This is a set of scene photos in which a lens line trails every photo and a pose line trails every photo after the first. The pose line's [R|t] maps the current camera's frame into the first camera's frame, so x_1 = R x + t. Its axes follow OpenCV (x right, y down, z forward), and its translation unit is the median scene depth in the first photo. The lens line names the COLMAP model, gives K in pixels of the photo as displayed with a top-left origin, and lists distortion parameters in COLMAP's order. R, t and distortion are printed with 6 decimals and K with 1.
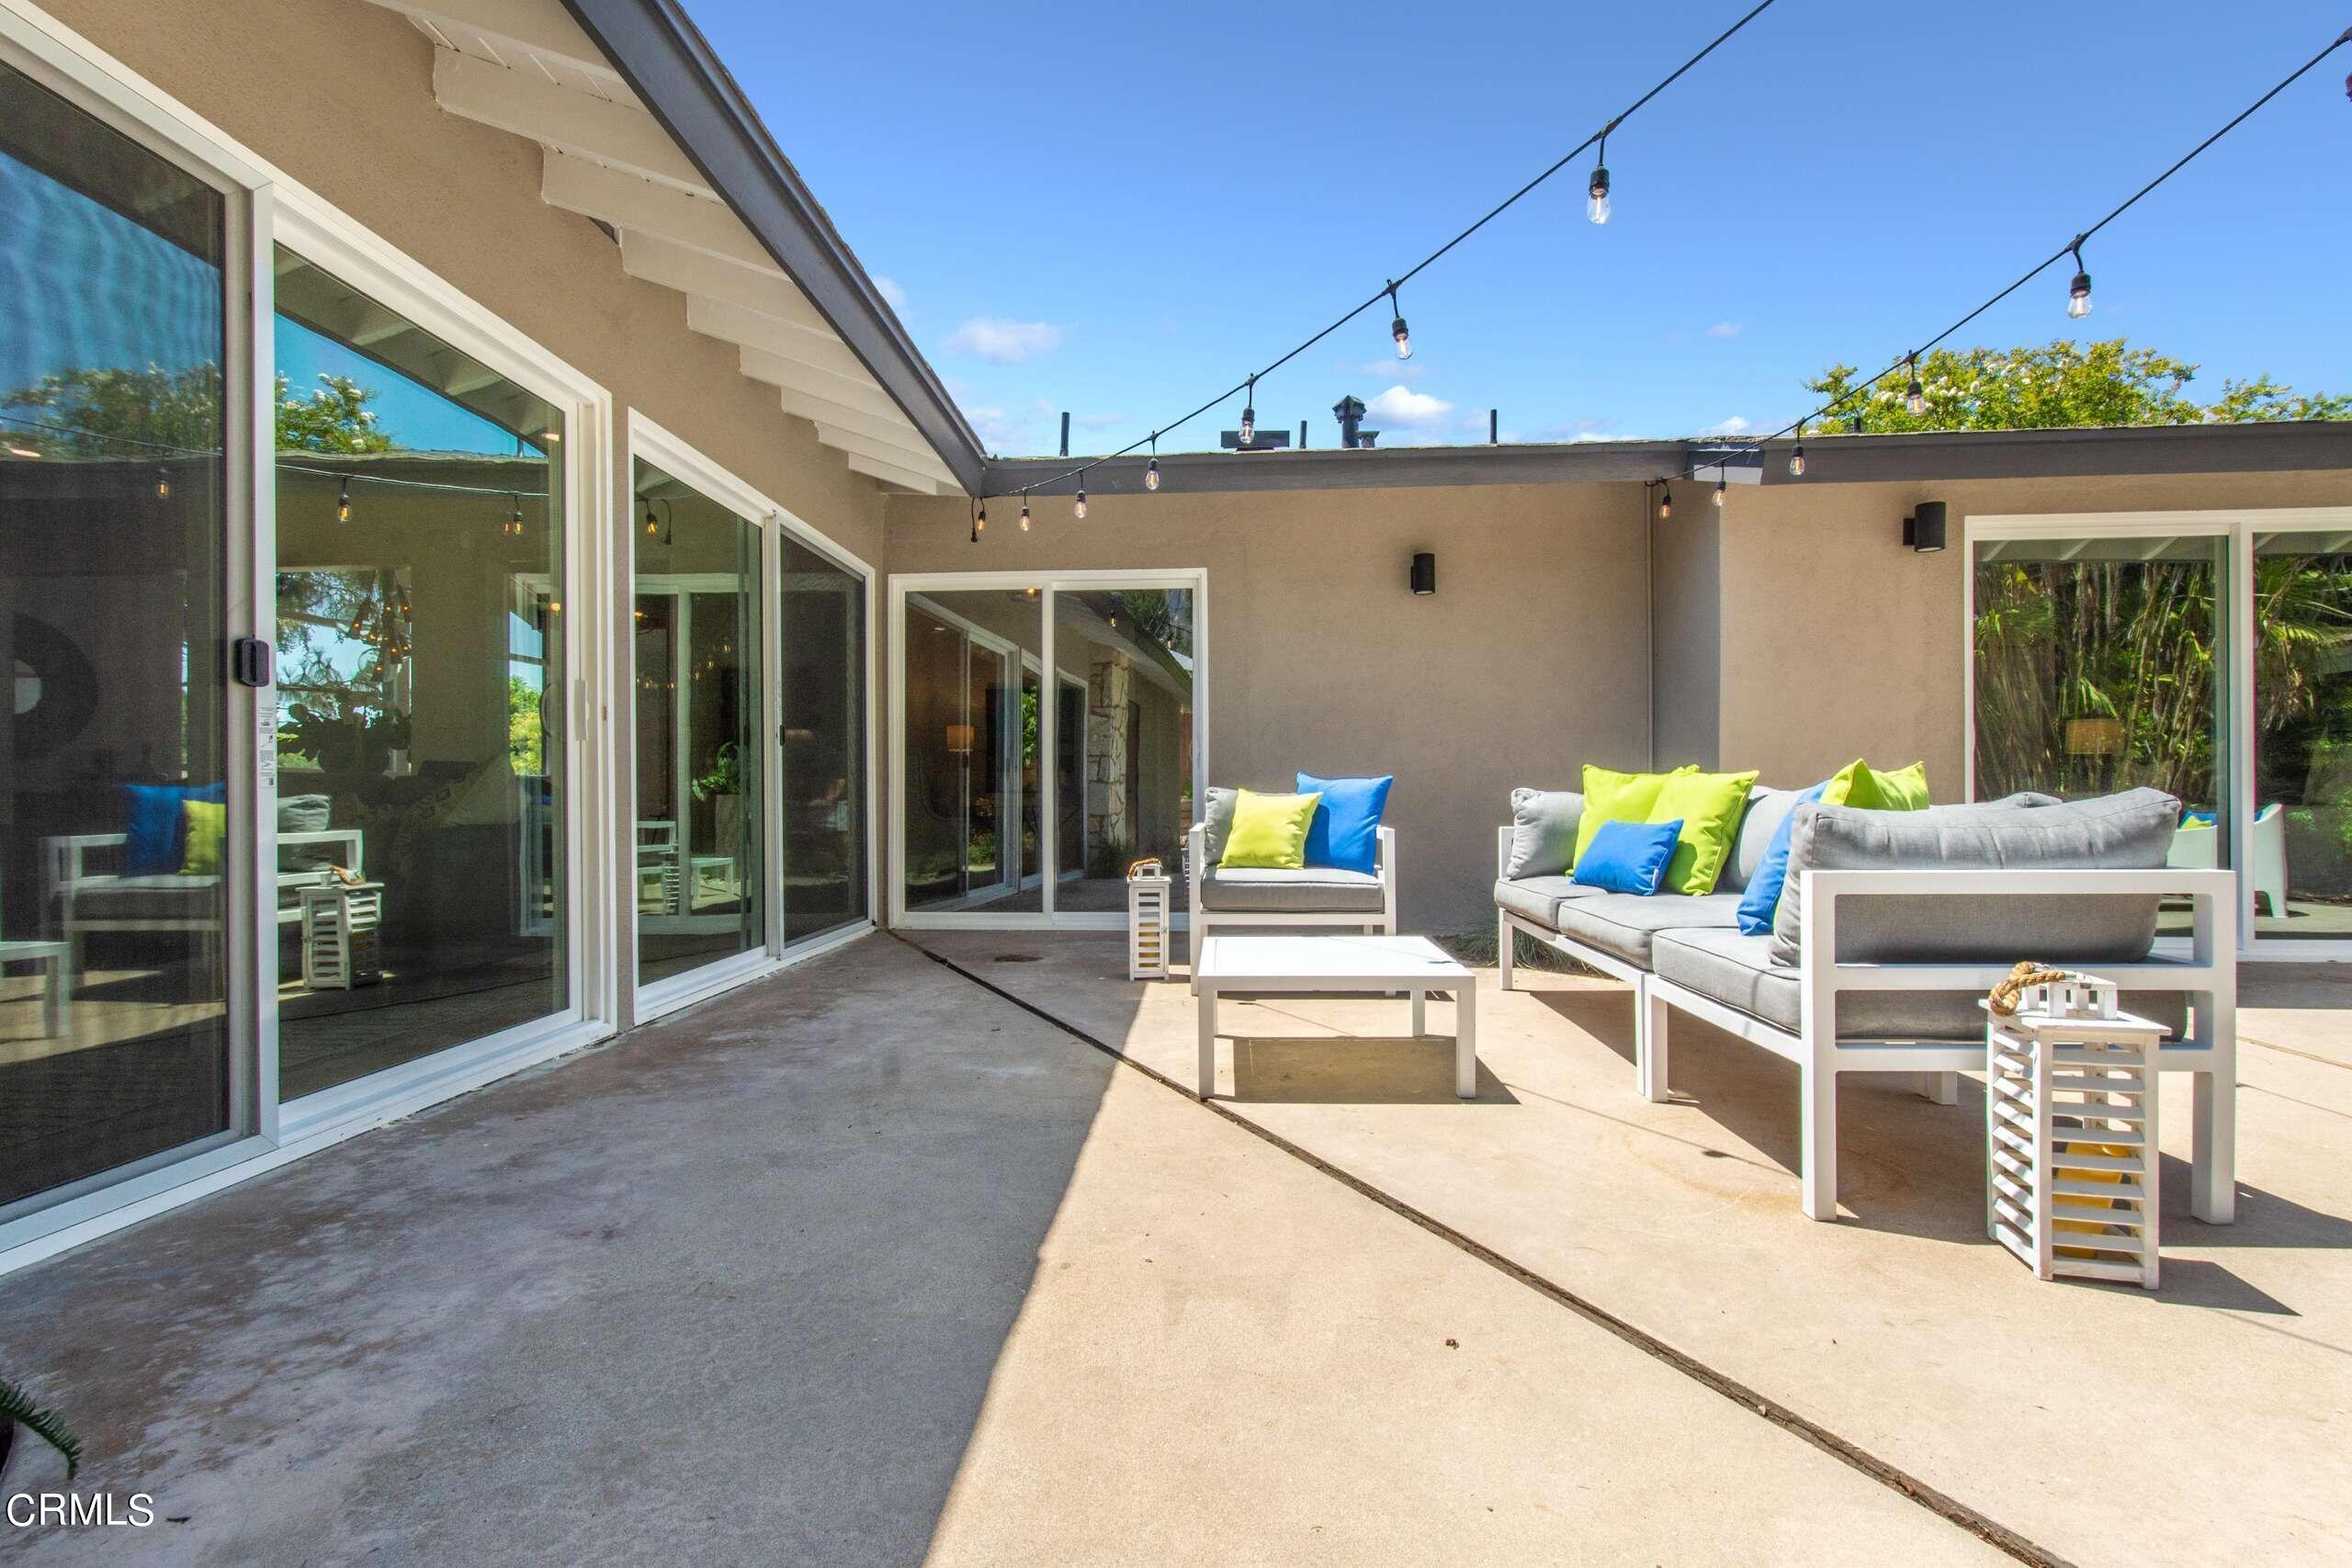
lens RADIAL K [[1034.6, 0, 1183.3], [0, 1034.6, 787.2], [0, 0, 1]] dist [0.004355, -0.002197]
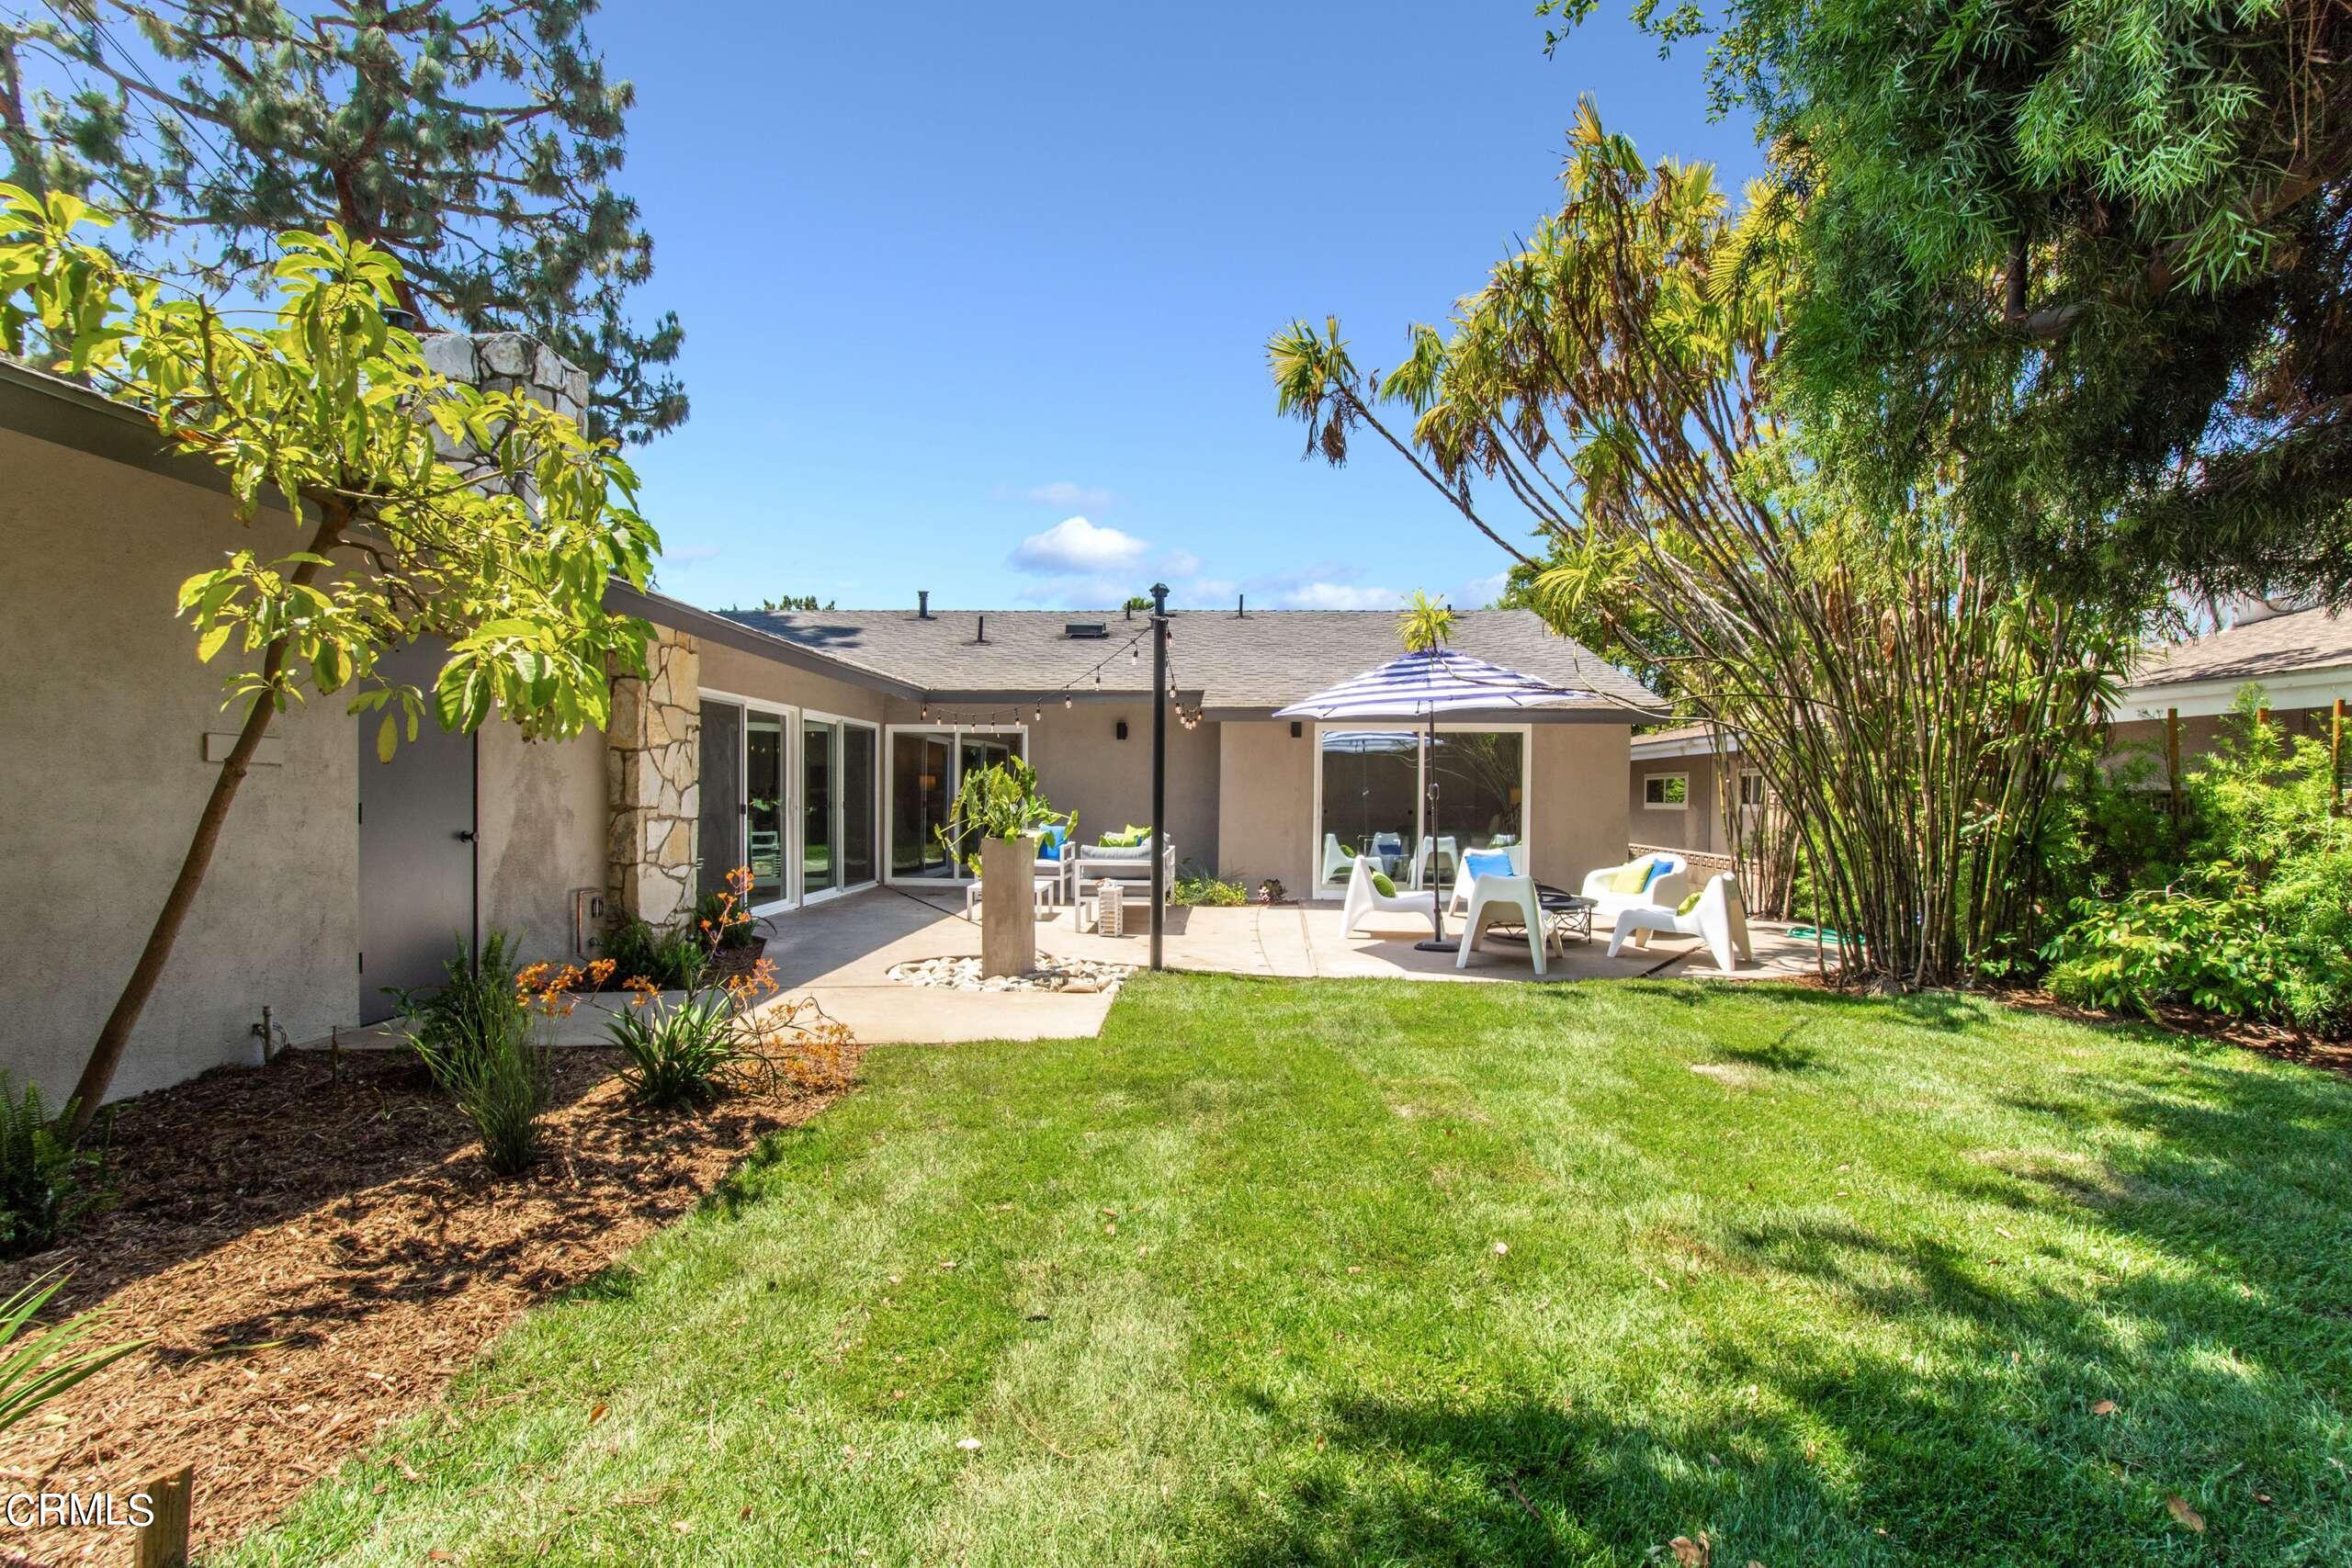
lens RADIAL K [[1034.6, 0, 1189.8], [0, 1034.6, 794.3], [0, 0, 1]] dist [0.004355, -0.002197]
pose [[0.999962, 0.008743, 0.000410, 0.436557], [-0.008747, 0.999904, 0.010792, -0.107614], [-0.000315, -0.010795, 0.999942, -1.448672]]
